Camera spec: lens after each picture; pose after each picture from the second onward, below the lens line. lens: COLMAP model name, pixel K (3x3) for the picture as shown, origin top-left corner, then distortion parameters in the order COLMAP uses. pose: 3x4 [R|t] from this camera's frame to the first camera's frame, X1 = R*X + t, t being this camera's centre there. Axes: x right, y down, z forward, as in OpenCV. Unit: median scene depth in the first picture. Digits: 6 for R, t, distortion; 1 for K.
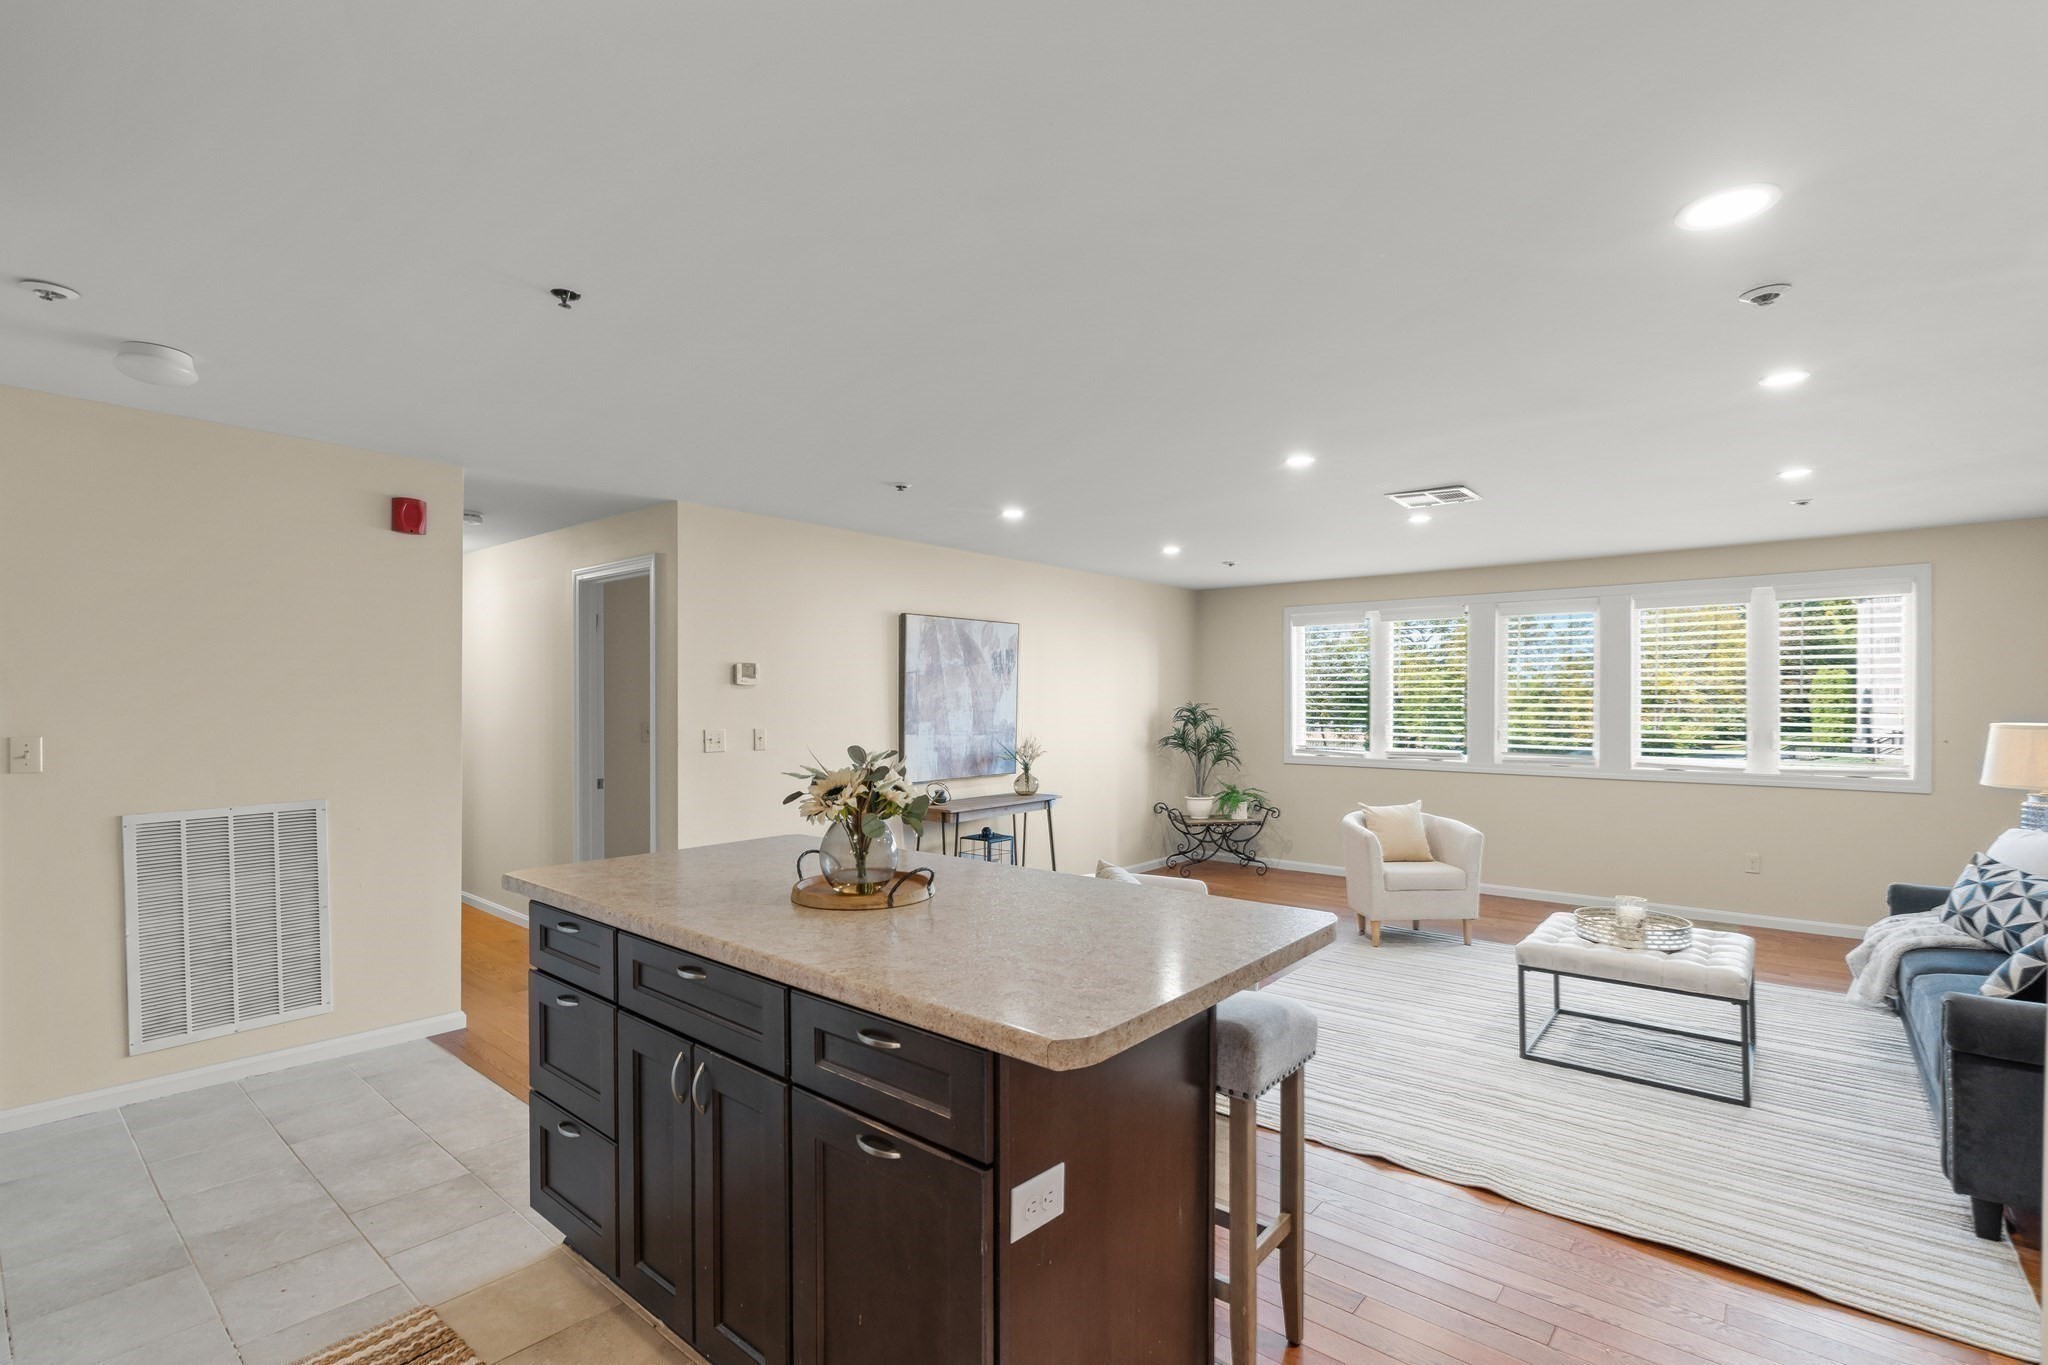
lens RADIAL K [[905.2, 0, 1043.8], [0, 905.2, 699.3], [0, 0, 1]] dist [0.000607, 0.000608]
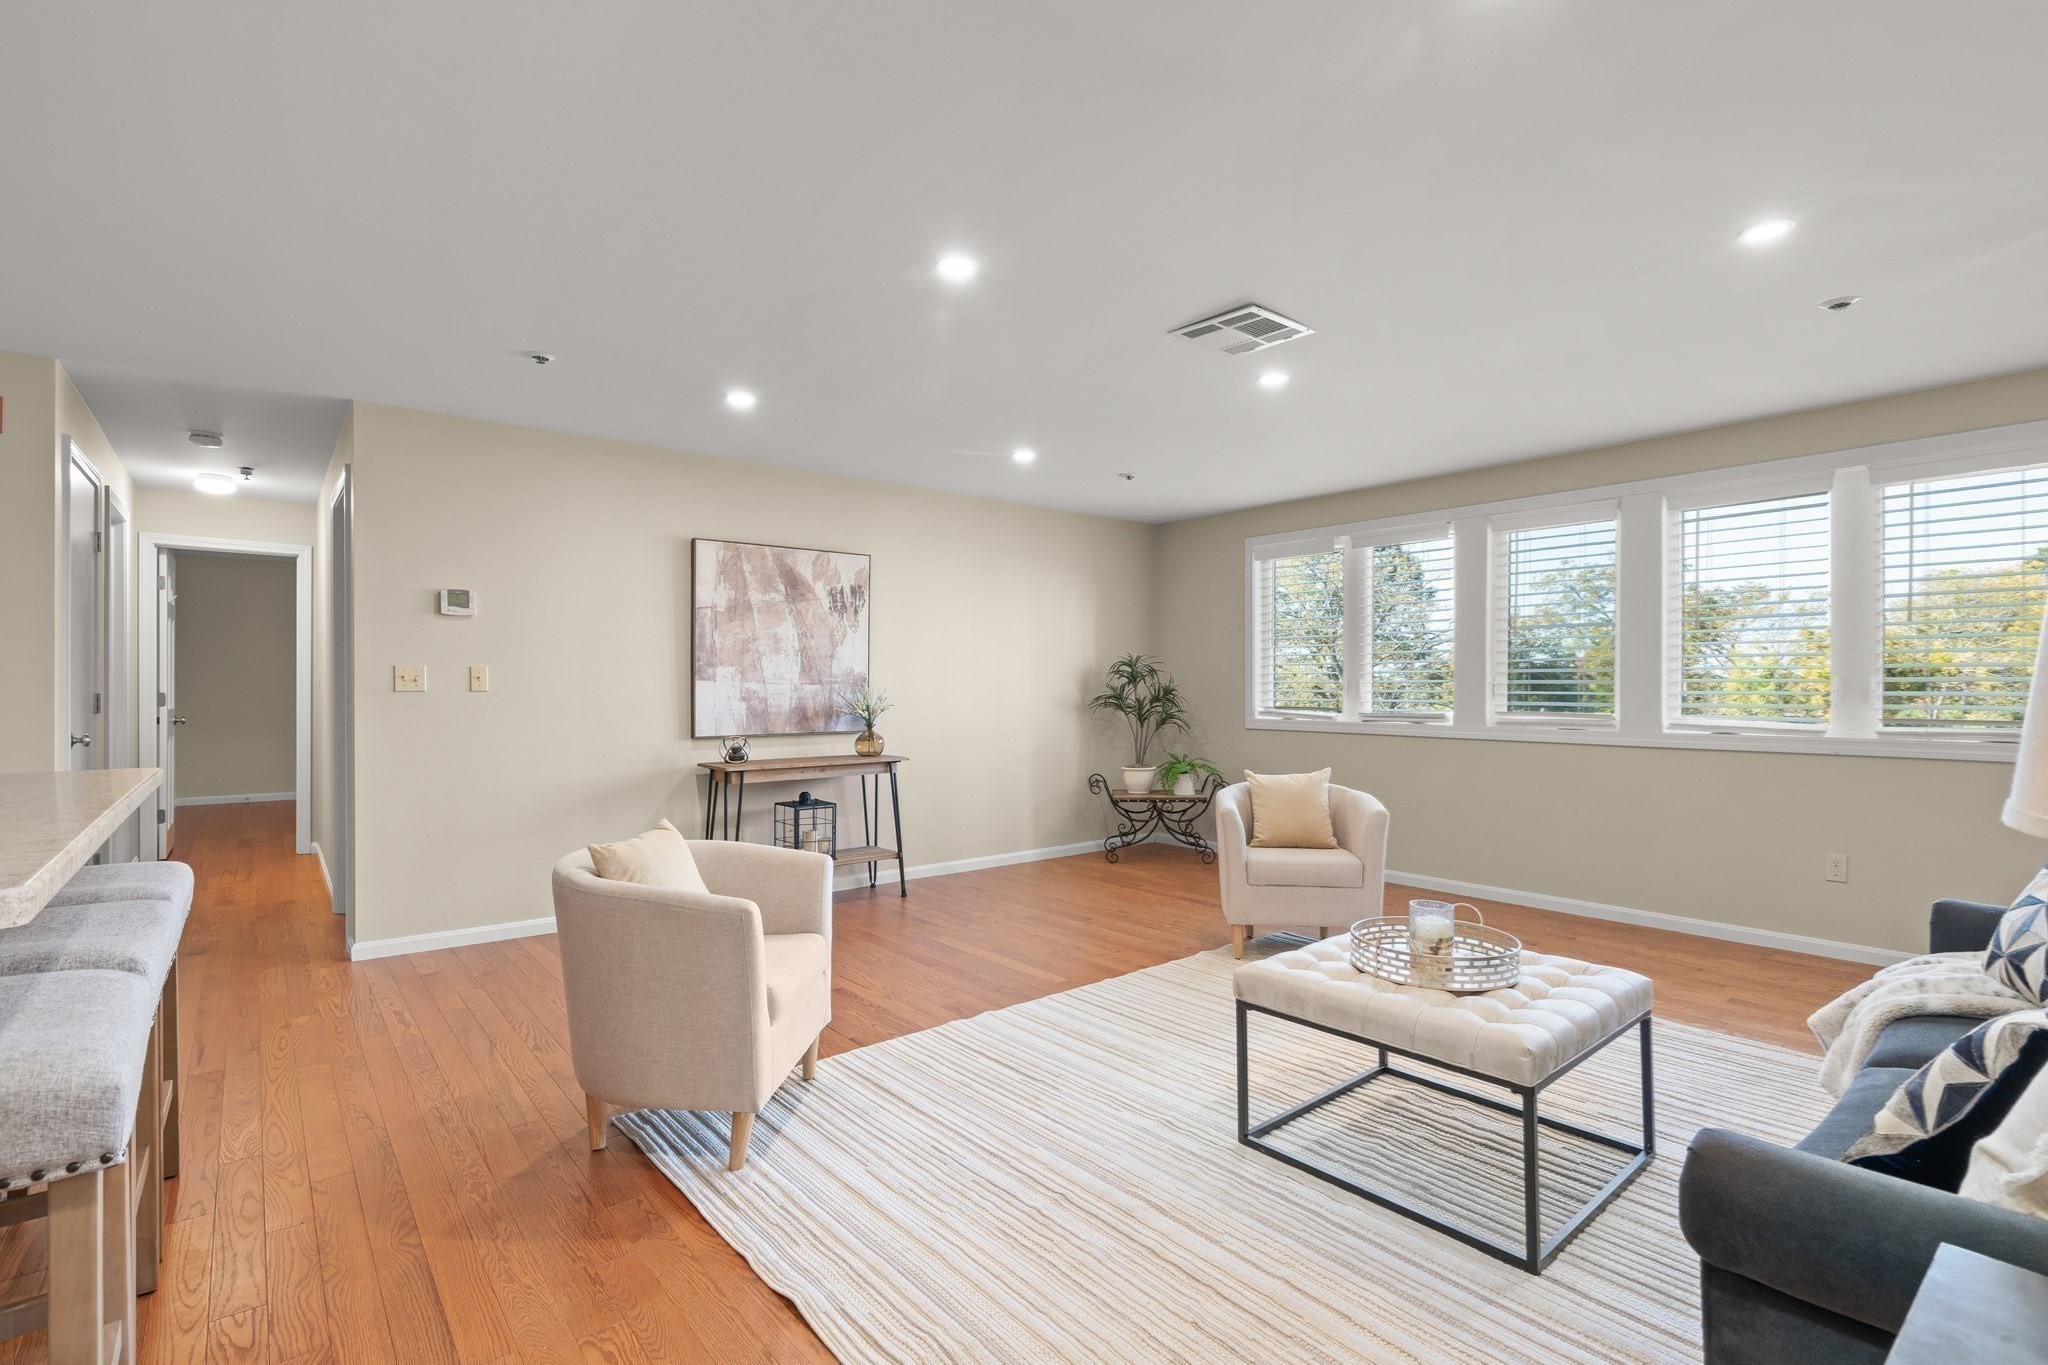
lens RADIAL K [[919.3, 0, 1024.0], [0, 919.3, 682.5], [0, 0, 1]] dist [-0.002208, -0.000430]
pose [[0.982629, 0.000021, -0.185583, 0.297979], [-0.000257, 0.999999, -0.001249, 0.039991], [0.185583, 0.001275, 0.982628, 0.193411]]
